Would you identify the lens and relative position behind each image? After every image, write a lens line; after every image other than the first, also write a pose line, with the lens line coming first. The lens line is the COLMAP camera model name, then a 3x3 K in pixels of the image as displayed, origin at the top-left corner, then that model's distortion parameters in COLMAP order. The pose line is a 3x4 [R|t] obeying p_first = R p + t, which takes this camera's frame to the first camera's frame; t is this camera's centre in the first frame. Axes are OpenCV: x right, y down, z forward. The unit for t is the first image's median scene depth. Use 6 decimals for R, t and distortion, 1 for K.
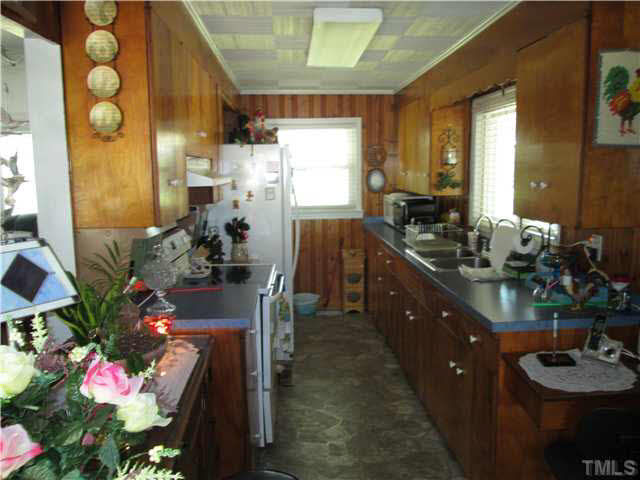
lens RADIAL K [[527.4, 0, 319.6], [0, 527.4, 251.1], [0, 0, 1]] dist [-0.041215, -0.001648]
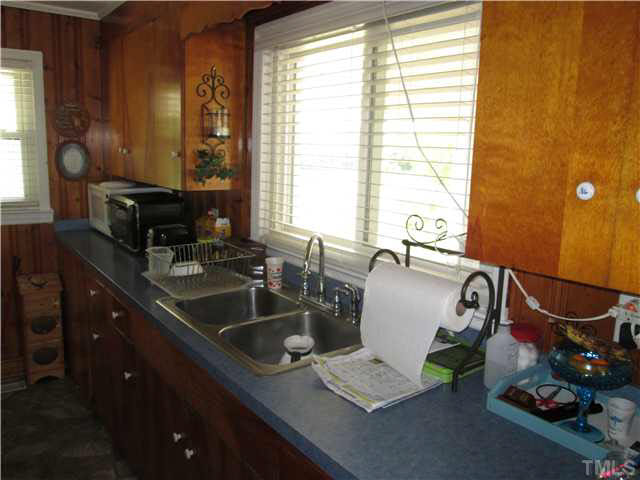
lens RADIAL K [[527.4, 0, 319.6], [0, 527.4, 251.1], [0, 0, 1]] dist [-0.041215, -0.001648]
pose [[0.844877, -0.059133, 0.531683, 0.022333], [0.040033, 0.998074, 0.047389, -0.050693], [-0.533461, -0.018753, 0.845617, 0.363608]]
